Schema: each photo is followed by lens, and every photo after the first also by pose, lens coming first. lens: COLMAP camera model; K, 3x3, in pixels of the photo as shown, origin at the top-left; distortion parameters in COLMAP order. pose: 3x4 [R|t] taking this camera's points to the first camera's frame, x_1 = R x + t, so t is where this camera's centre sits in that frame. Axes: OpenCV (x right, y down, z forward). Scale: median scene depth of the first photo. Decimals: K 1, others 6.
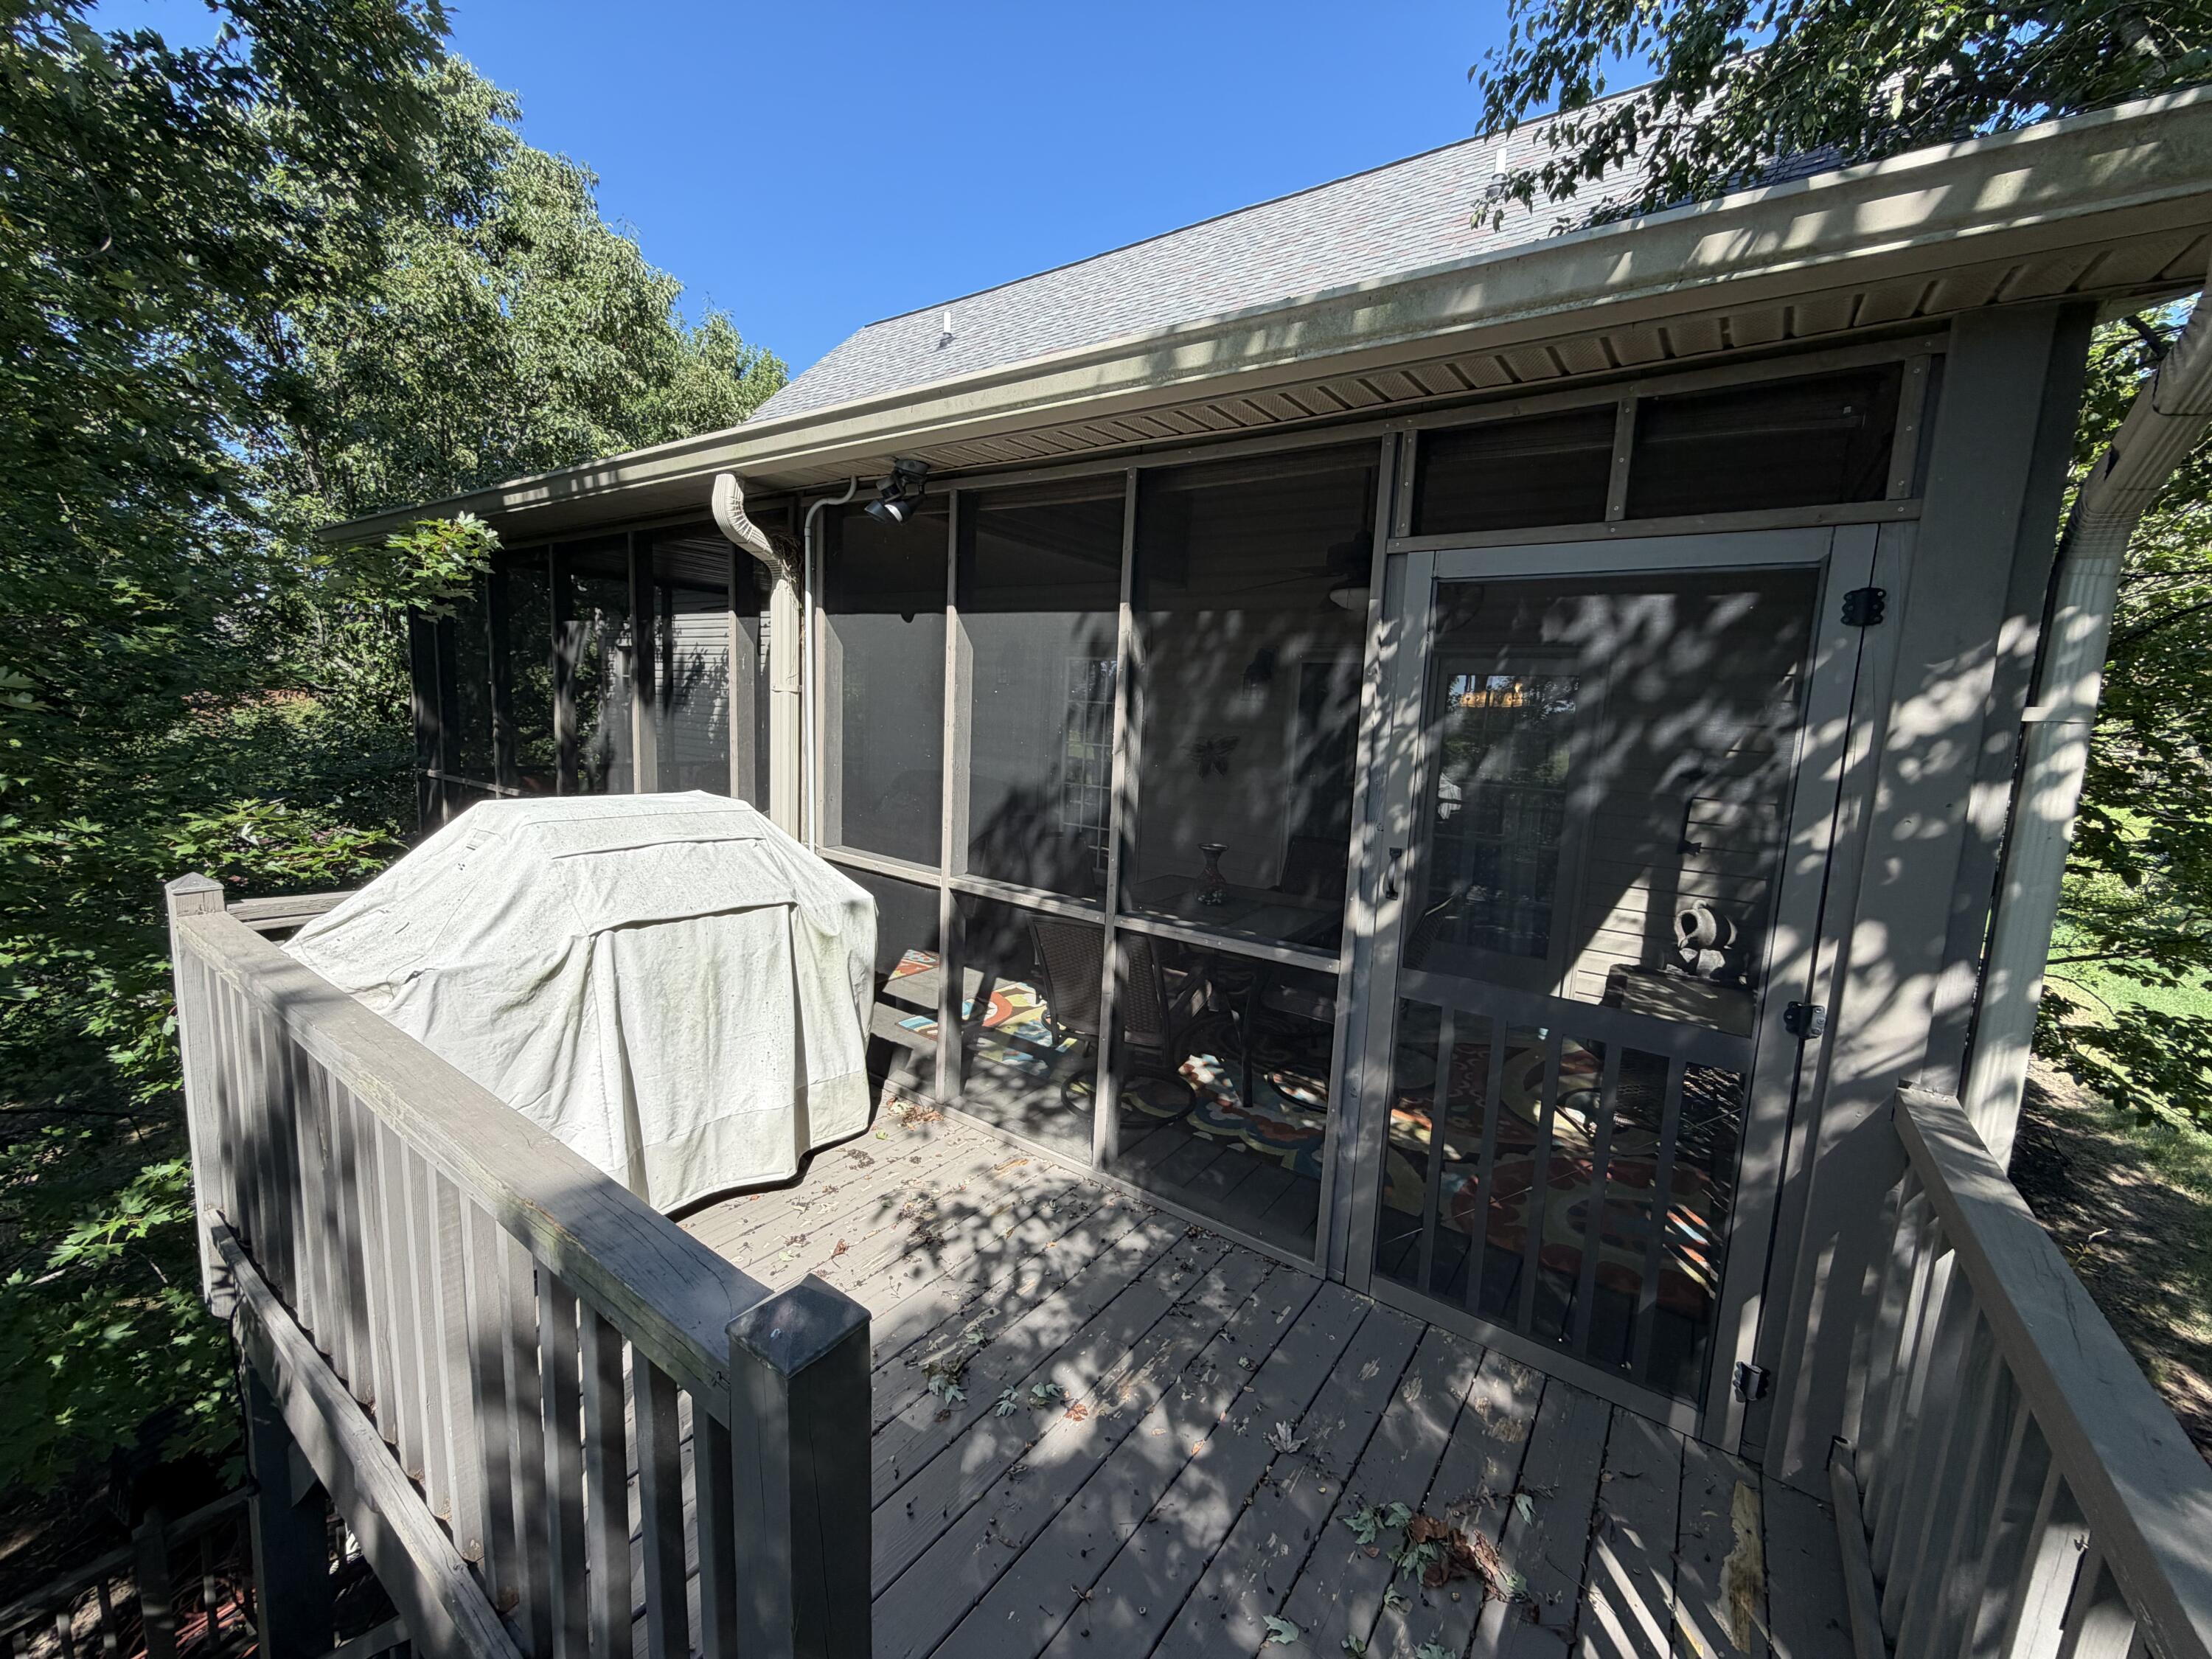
lens RADIAL K [[884.7, 0, 1101.5], [0, 884.7, 843.8], [0, 0, 1]] dist [0.007133, -0.000360]
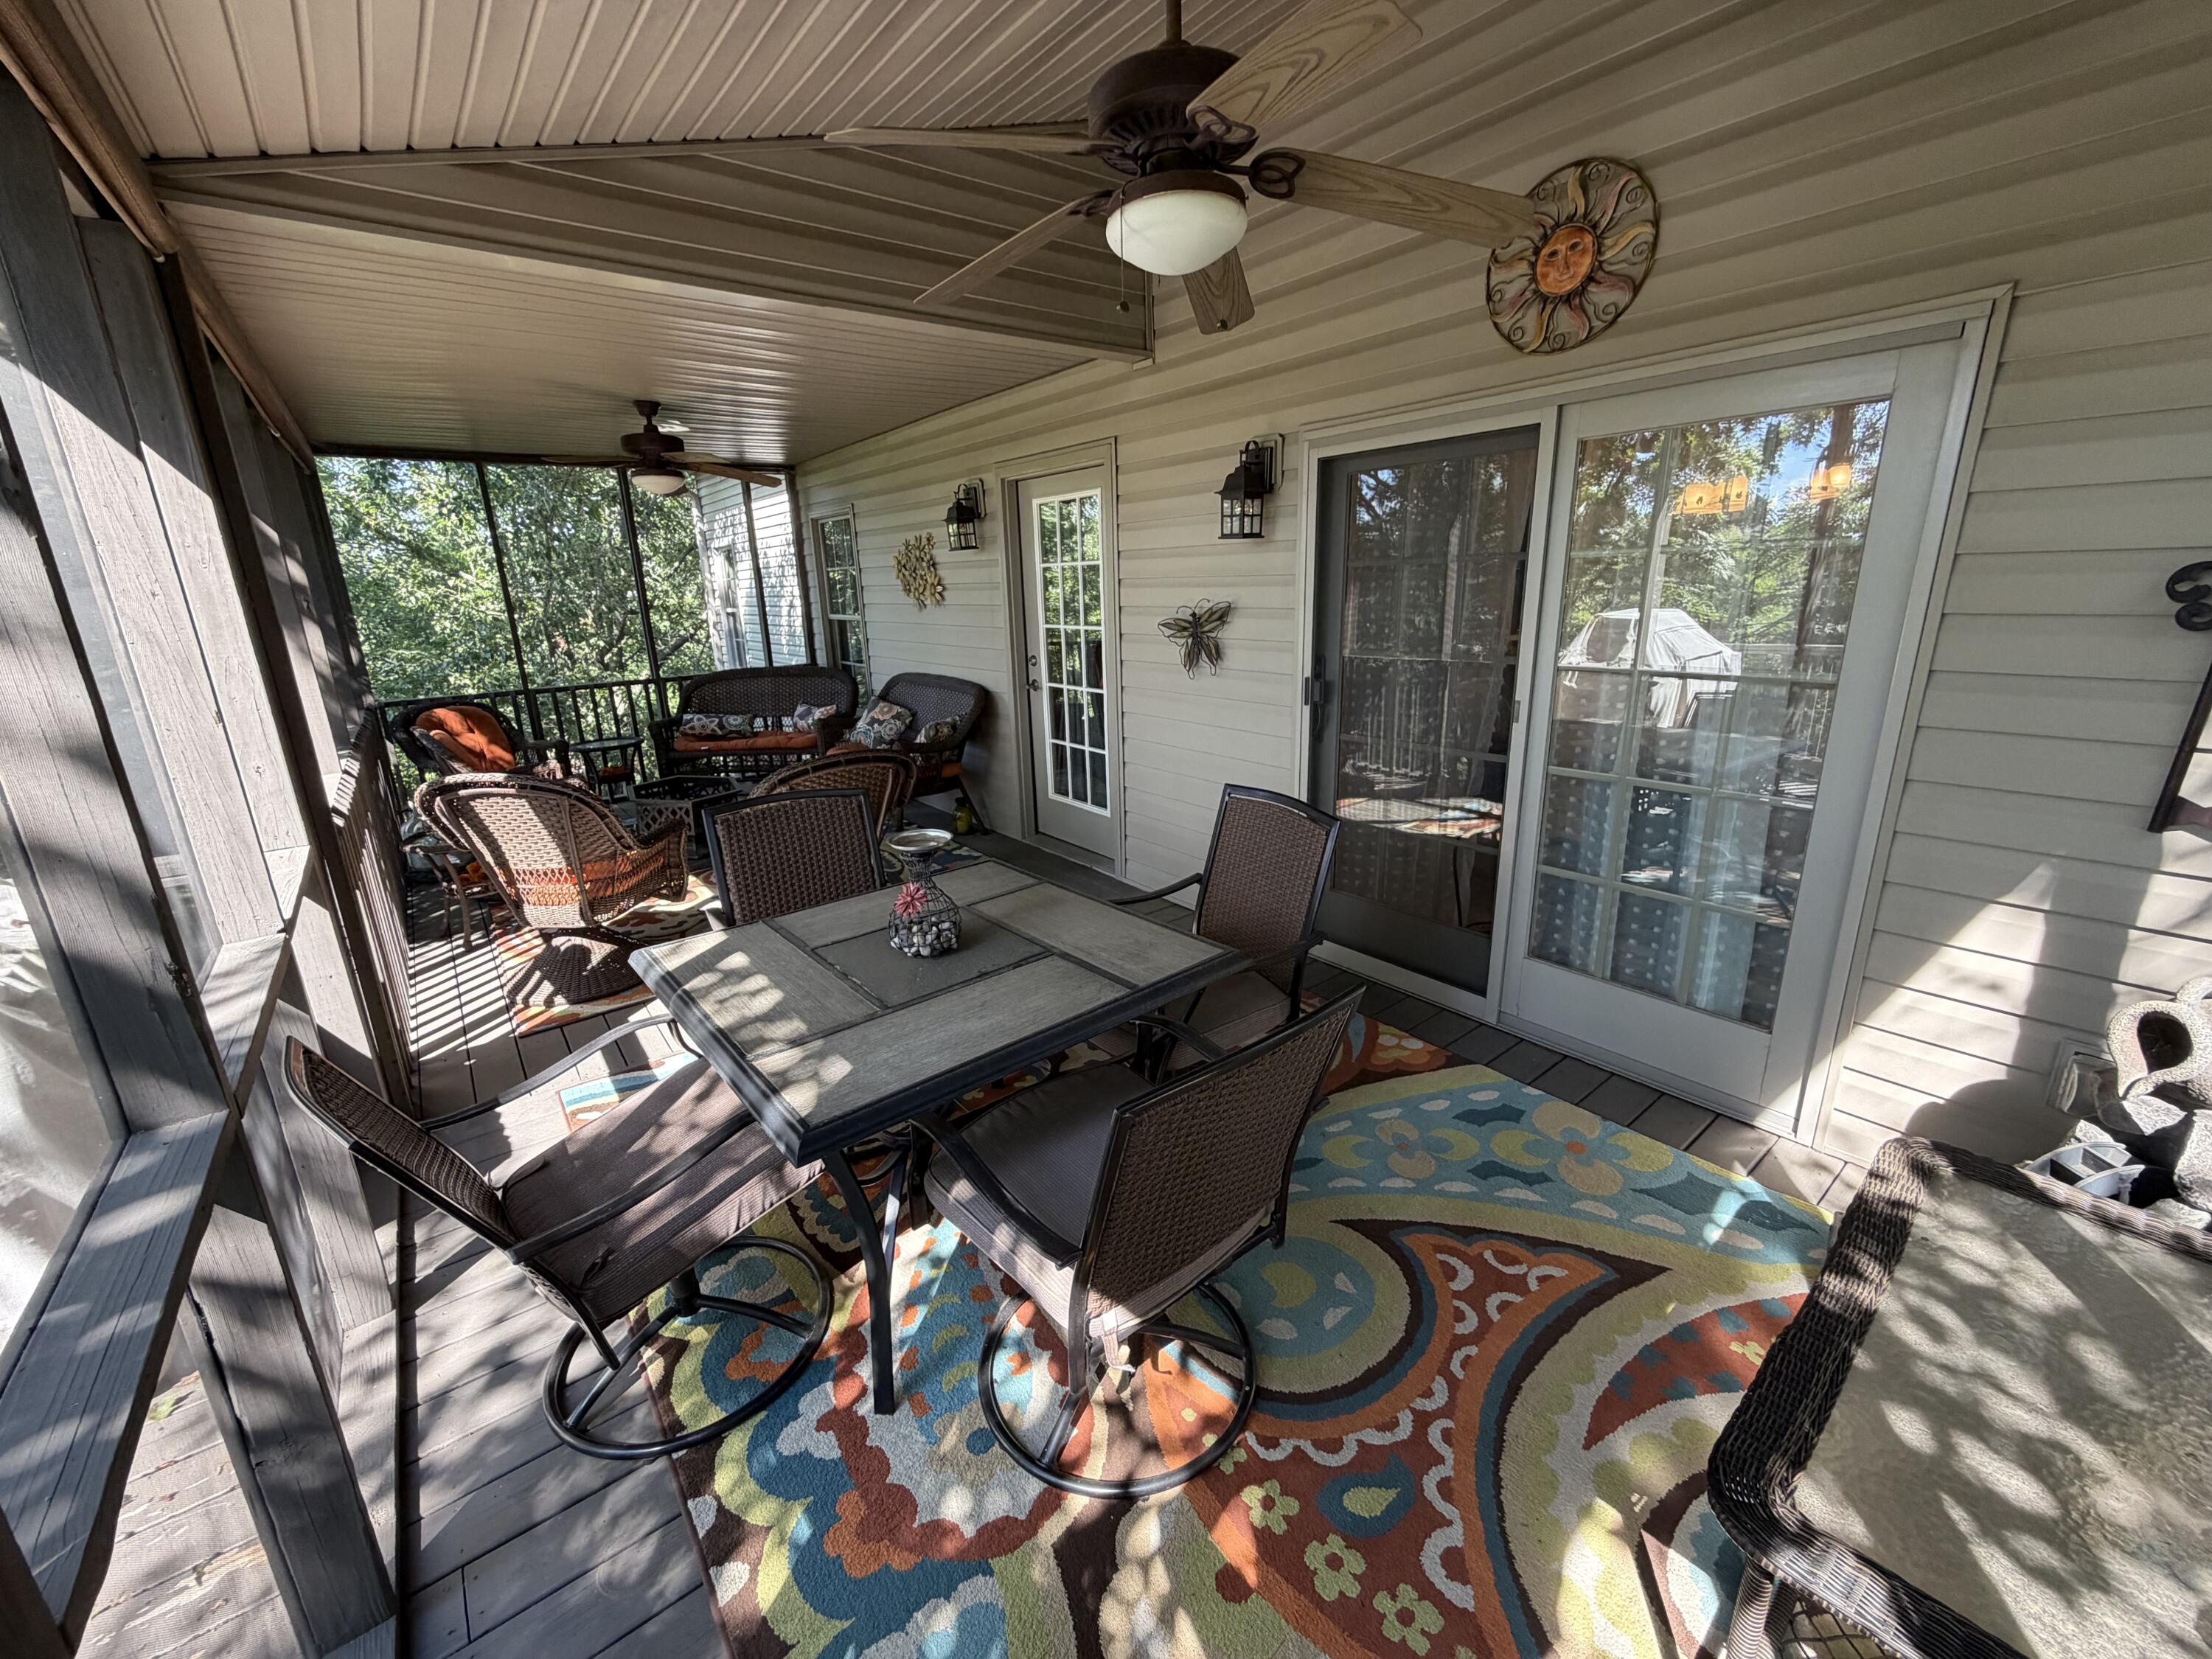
lens RADIAL K [[884.7, 0, 1110.8], [0, 884.7, 823.9], [0, 0, 1]] dist [0.007133, -0.000360]
pose [[0.956105, 0.013000, -0.292736, 0.374729], [0.026095, 0.991268, 0.129252, -0.063922], [0.291860, -0.131217, 0.947417, 0.567644]]
